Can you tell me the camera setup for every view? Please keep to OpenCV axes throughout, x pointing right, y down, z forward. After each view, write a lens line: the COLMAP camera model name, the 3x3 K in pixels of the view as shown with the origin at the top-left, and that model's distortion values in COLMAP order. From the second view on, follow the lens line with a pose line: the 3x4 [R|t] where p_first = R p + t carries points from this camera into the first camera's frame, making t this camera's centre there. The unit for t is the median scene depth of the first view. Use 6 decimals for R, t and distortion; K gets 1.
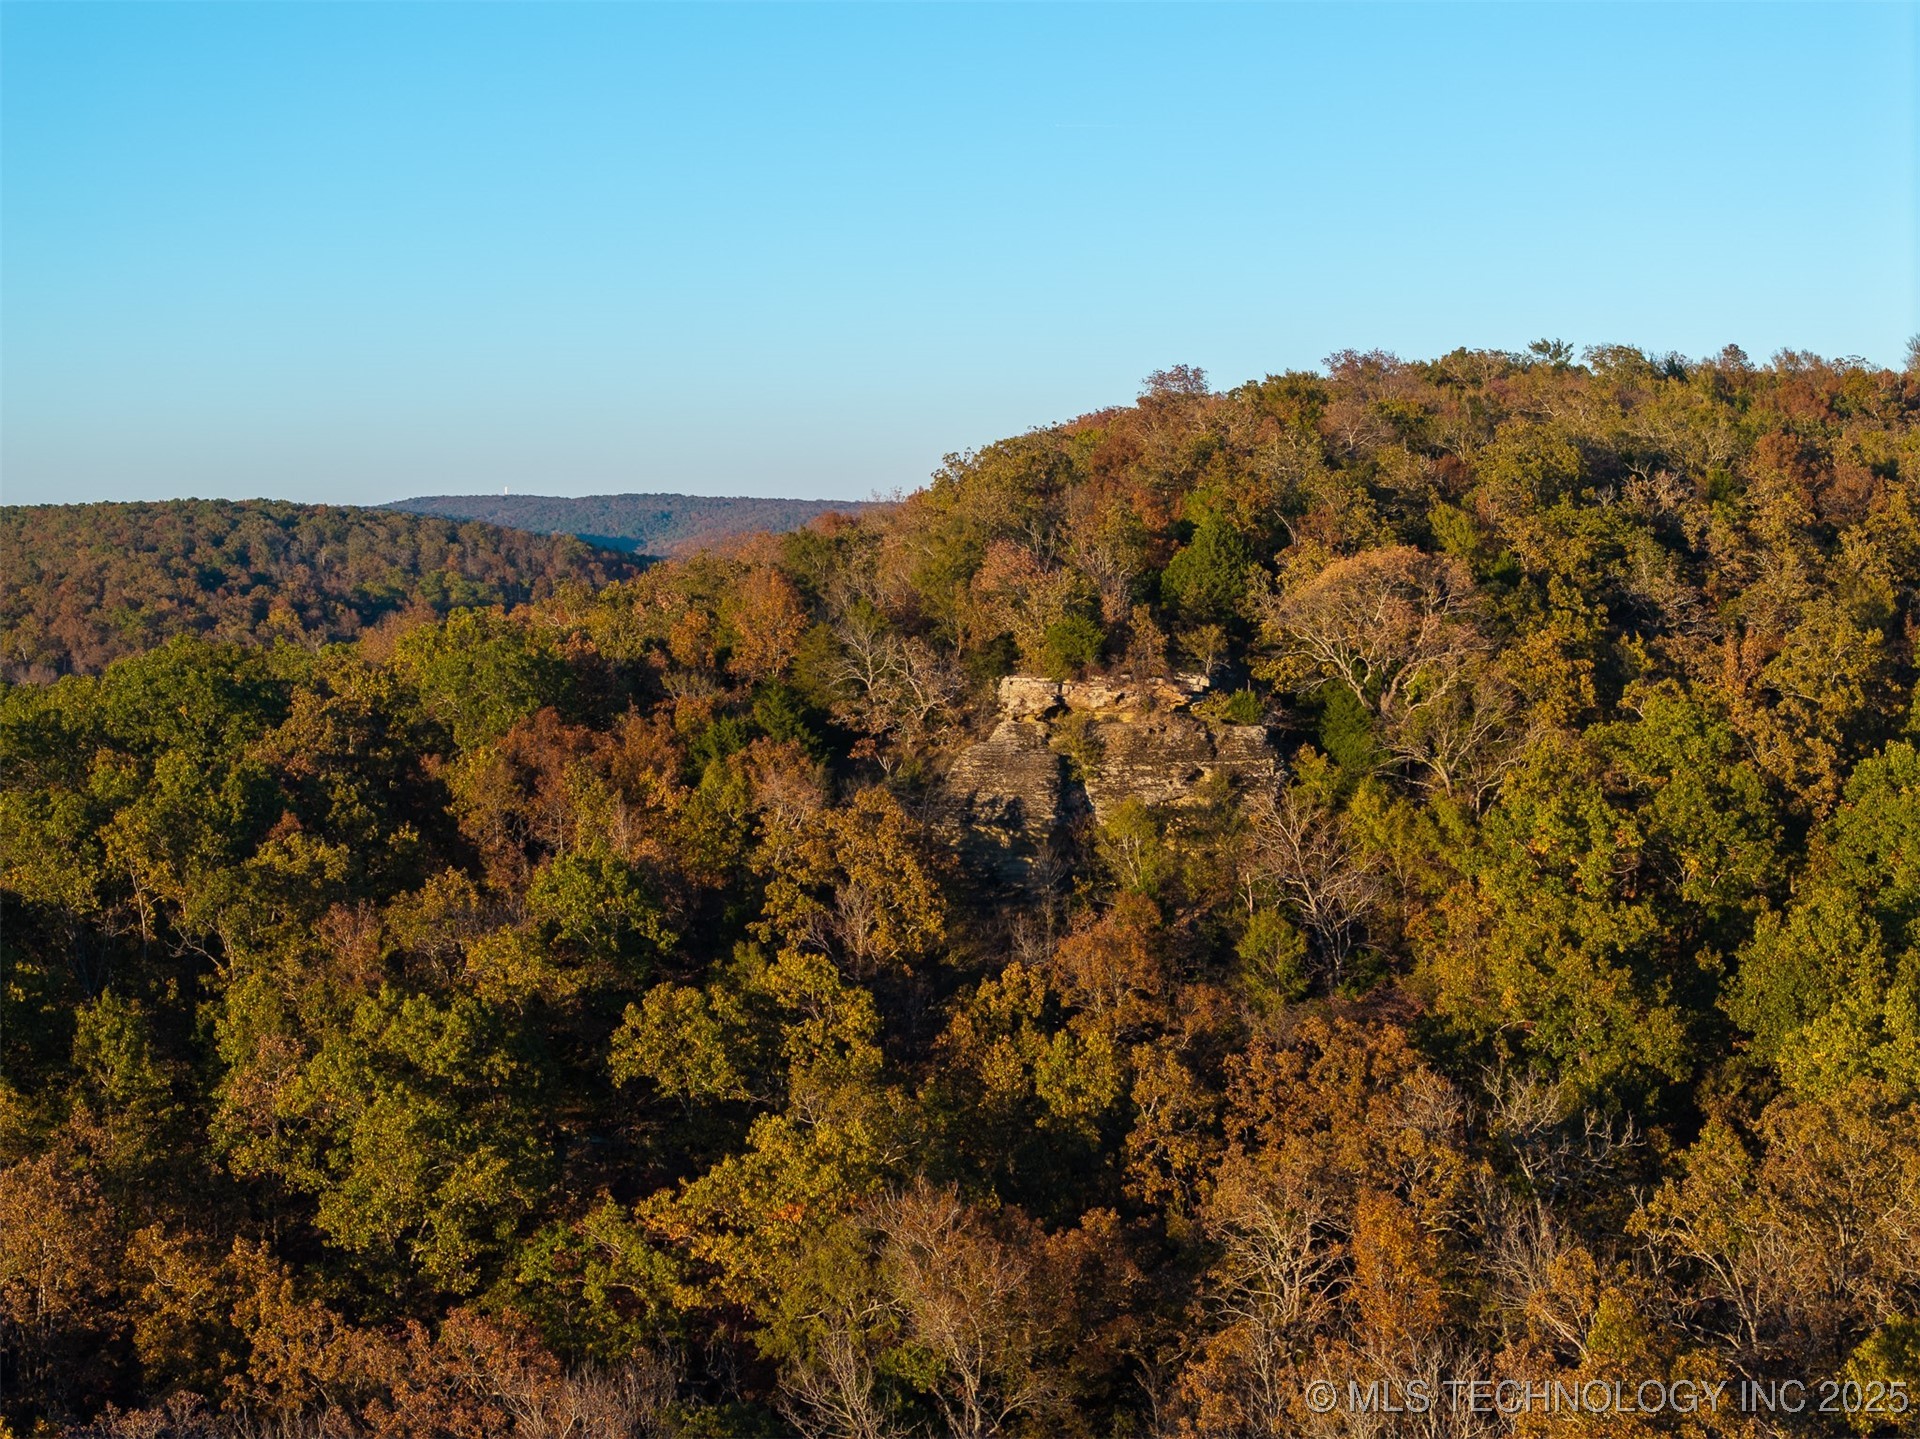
lens RADIAL K [[3719.9, 0, 960.0], [0, 3719.9, 719.5], [0, 0, 1]] dist [-0.064634, 0.047676]
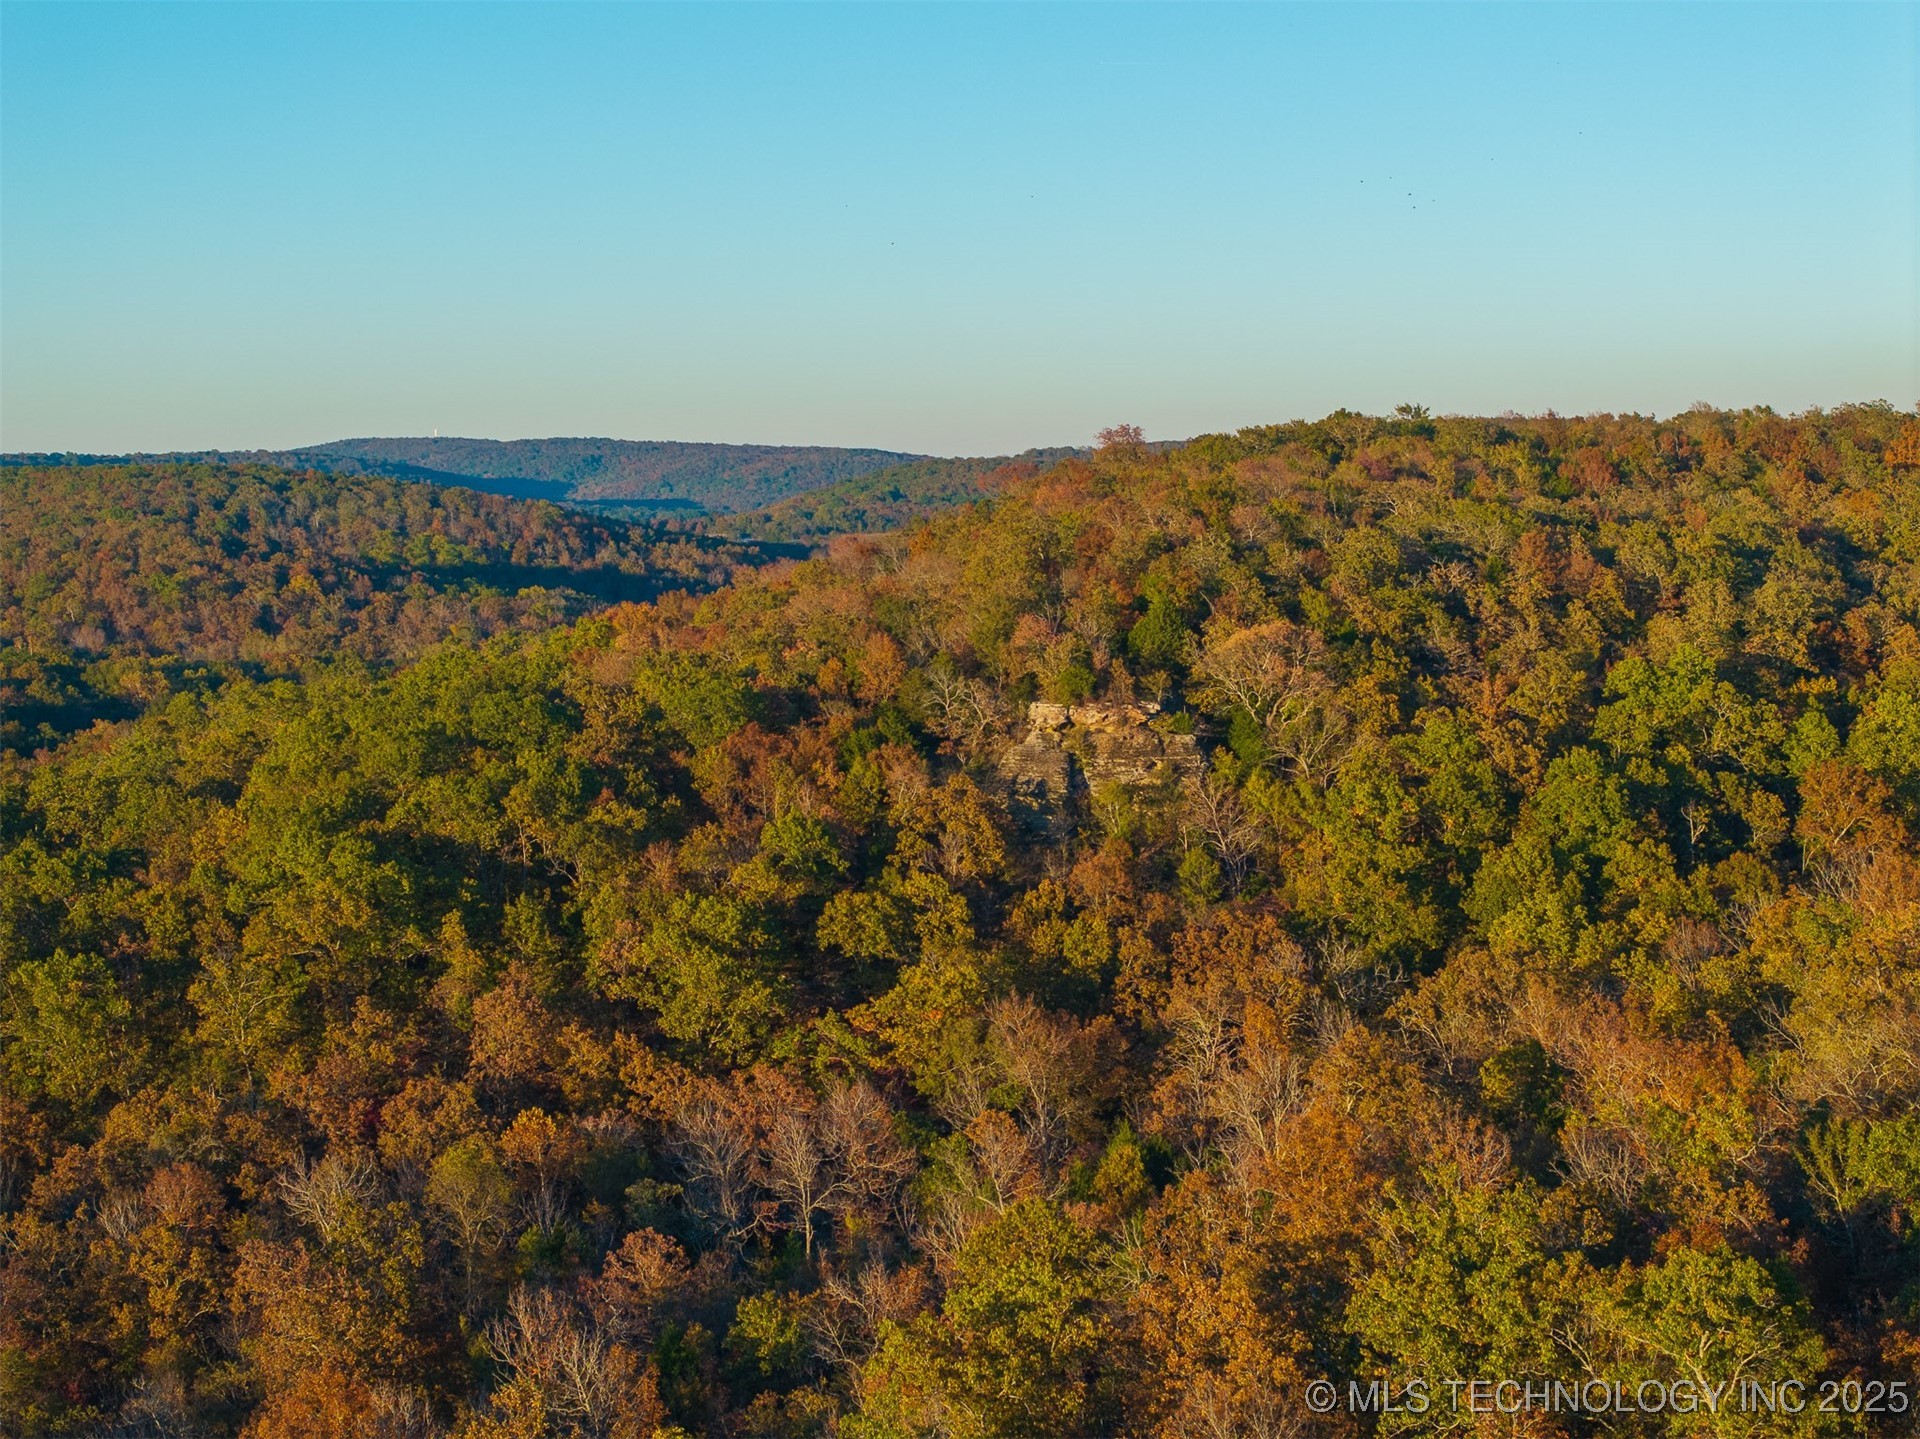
lens RADIAL K [[3719.9, 0, 960.0], [0, 3719.9, 719.5], [0, 0, 1]] dist [-0.064634, 0.047676]
pose [[0.999735, 0.002836, 0.022831, -0.058502], [-0.003226, 0.999849, 0.017069, -0.033057], [-0.022780, -0.017139, 0.999594, -0.631527]]
